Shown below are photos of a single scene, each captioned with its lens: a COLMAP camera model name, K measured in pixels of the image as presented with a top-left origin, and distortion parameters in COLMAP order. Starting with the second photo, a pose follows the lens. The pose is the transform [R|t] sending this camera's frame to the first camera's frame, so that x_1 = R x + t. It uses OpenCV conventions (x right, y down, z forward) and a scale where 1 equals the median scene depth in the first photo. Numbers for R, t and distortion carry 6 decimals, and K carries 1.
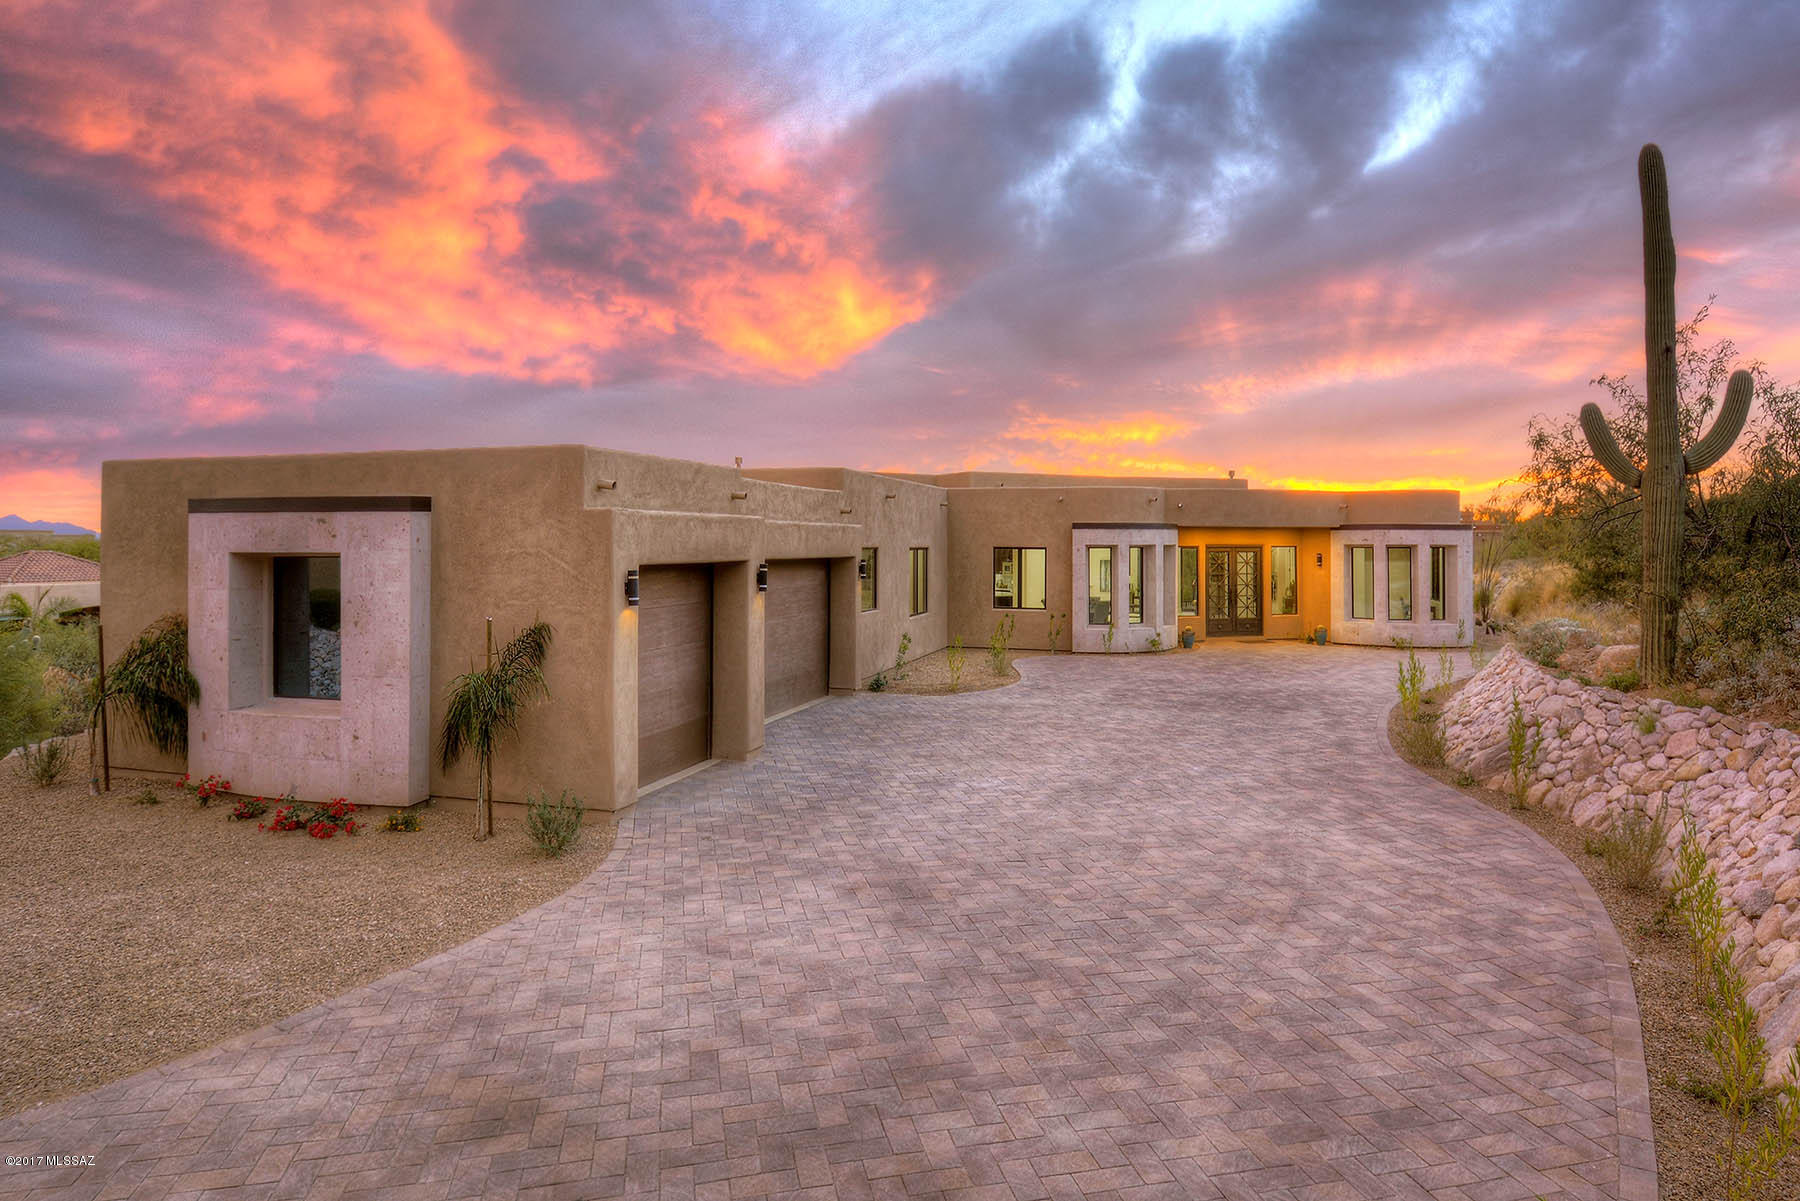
lens RADIAL K [[961.4, 0, 902.8], [0, 961.4, 599.9], [0, 0, 1]] dist [0.004712, -0.003567]
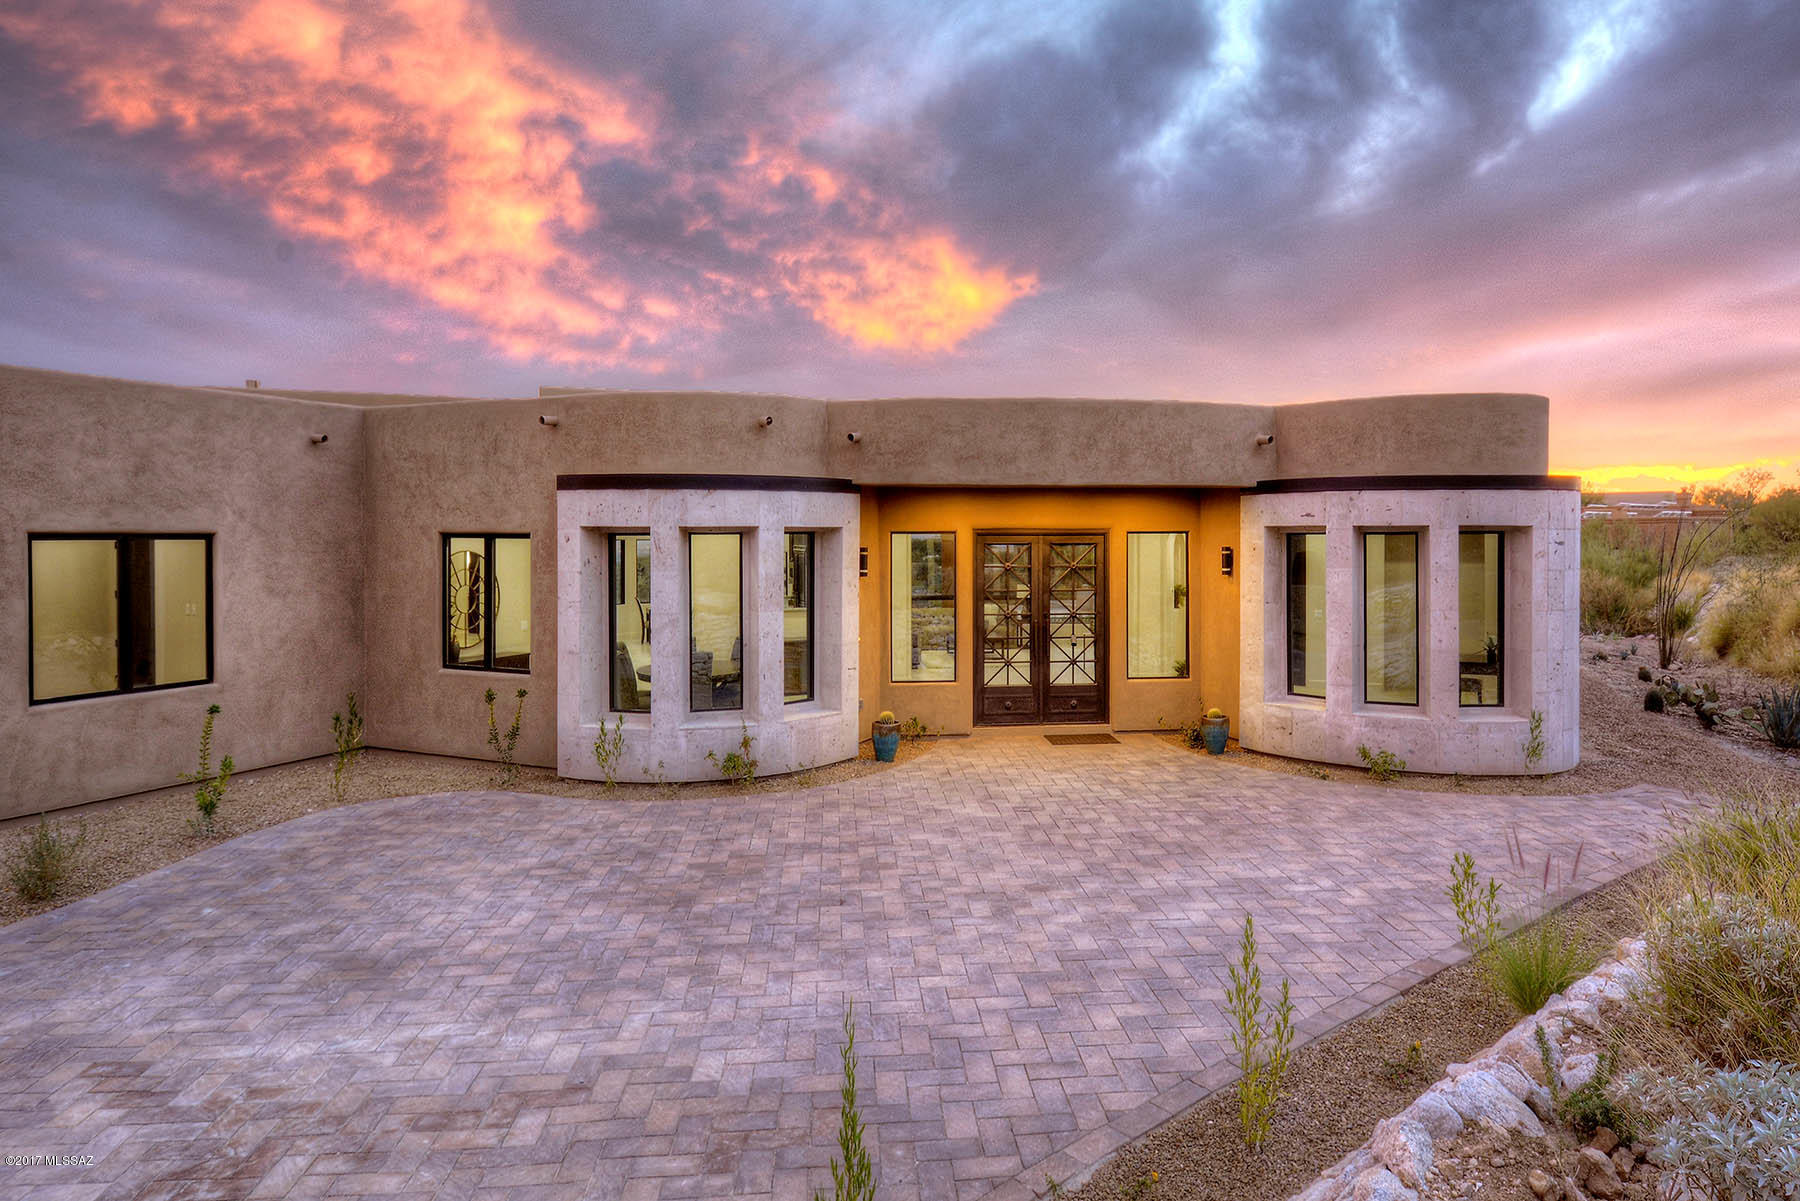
lens RADIAL K [[1048.8, 0, 907.3], [0, 1048.8, 590.4], [0, 0, 1]] dist [0.002411, 0.000391]
pose [[0.993590, 0.002720, -0.113009, 0.340956], [-0.003821, 0.999947, -0.009527, -0.022346], [0.112977, 0.009898, 0.993548, 0.493796]]
